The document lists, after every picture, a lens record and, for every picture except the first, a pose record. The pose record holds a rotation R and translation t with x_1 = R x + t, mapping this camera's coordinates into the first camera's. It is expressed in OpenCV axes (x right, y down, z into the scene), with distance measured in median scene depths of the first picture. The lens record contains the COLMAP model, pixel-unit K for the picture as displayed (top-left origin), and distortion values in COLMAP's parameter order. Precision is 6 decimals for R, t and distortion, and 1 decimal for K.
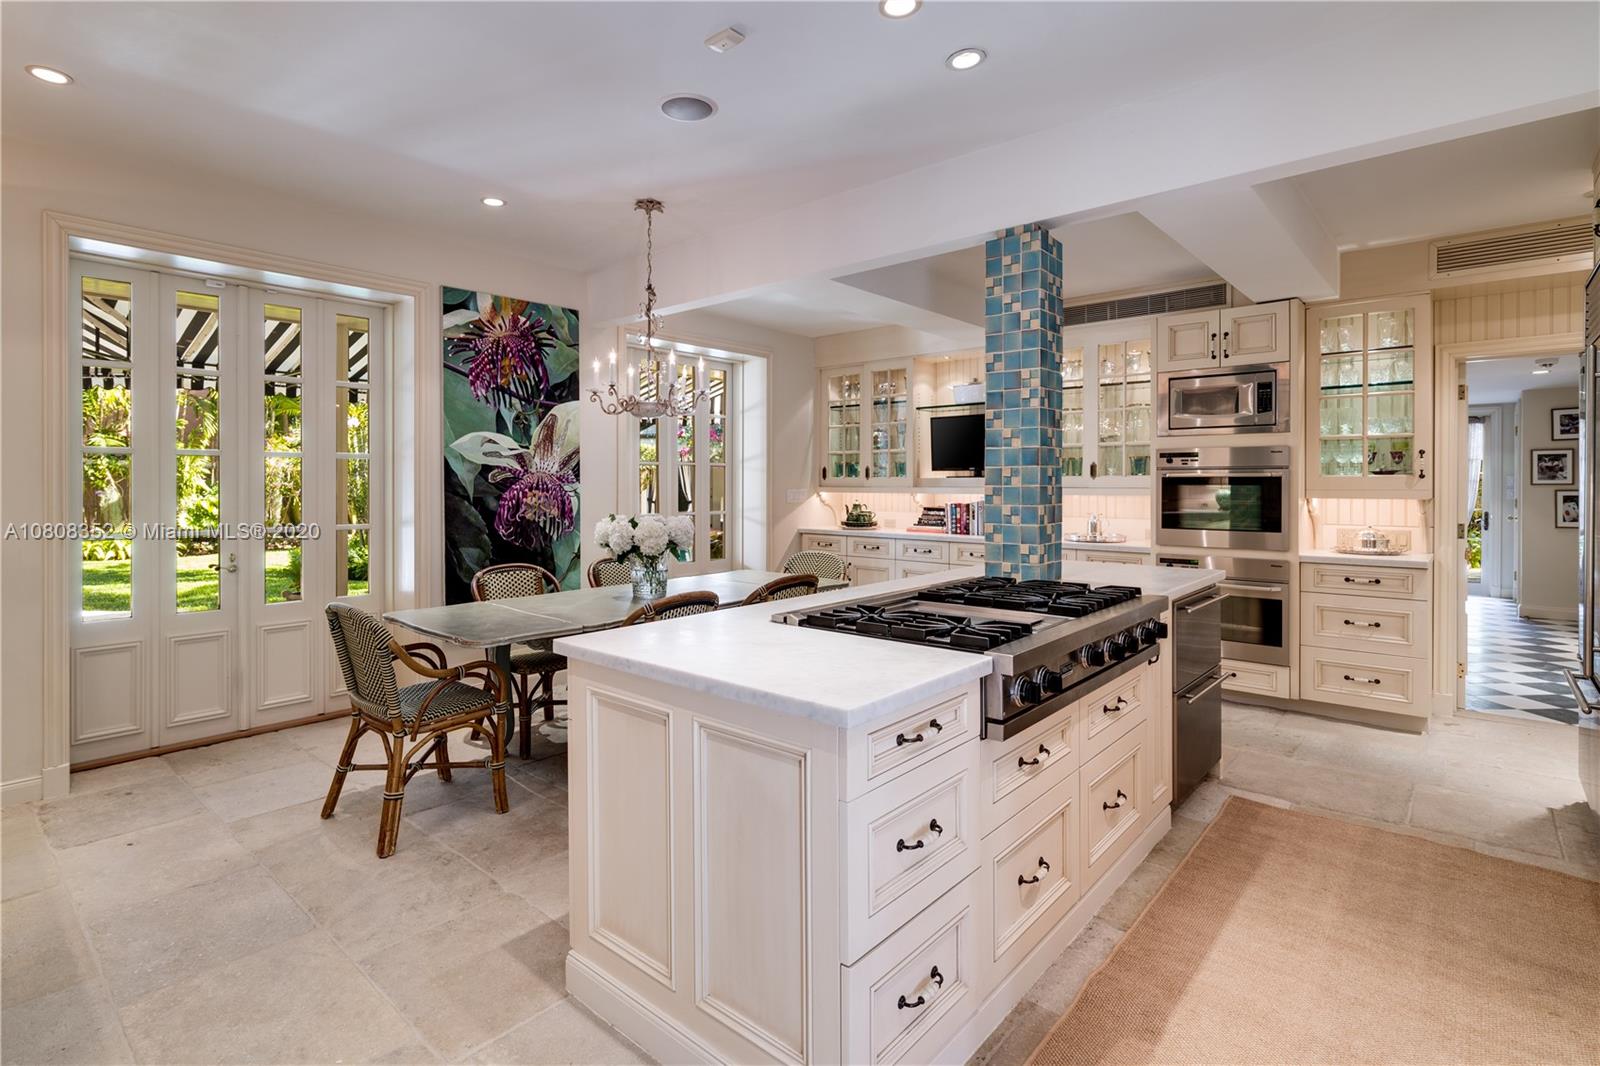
lens RADIAL K [[765.9, 0, 799.7], [0, 765.9, 485.5], [0, 0, 1]] dist [-0.002990, 0.000063]
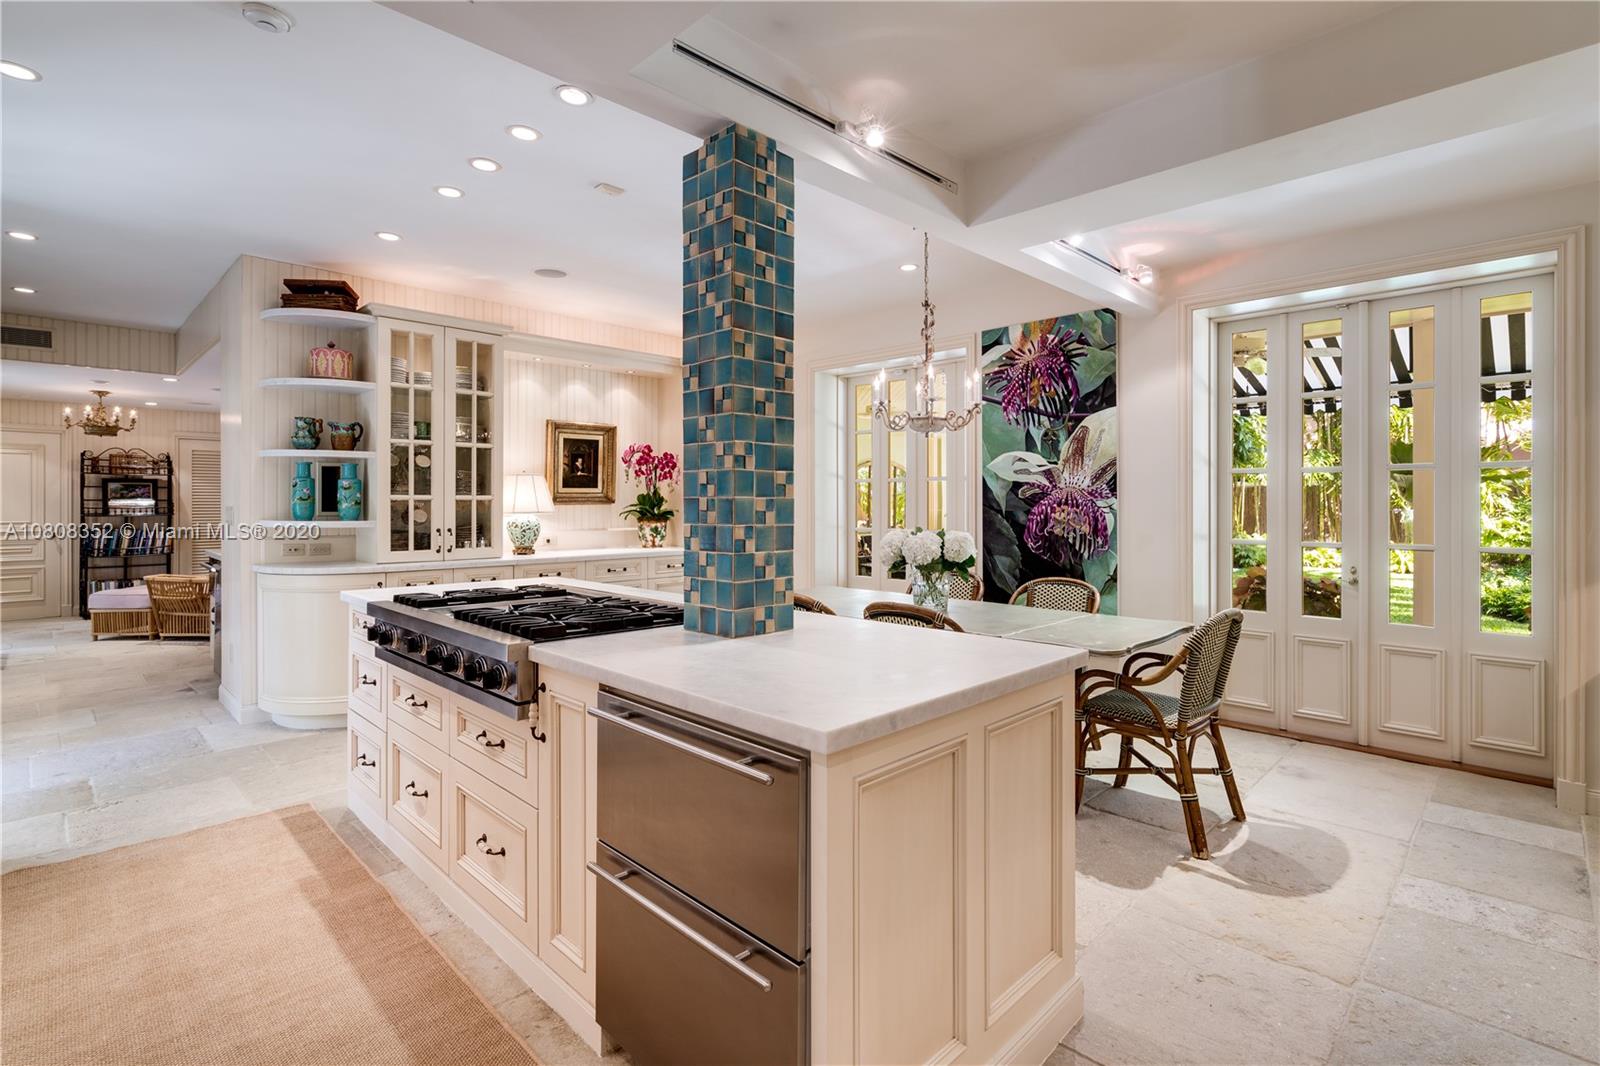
lens RADIAL K [[742.9, 0, 788.3], [0, 742.9, 501.9], [0, 0, 1]] dist [0.001379, 0.000460]
pose [[-0.058441, 0.001318, -0.998290, 0.634965], [-0.004618, 0.999988, 0.001591, 0.001578], [0.998280, 0.004703, -0.058434, 0.702590]]
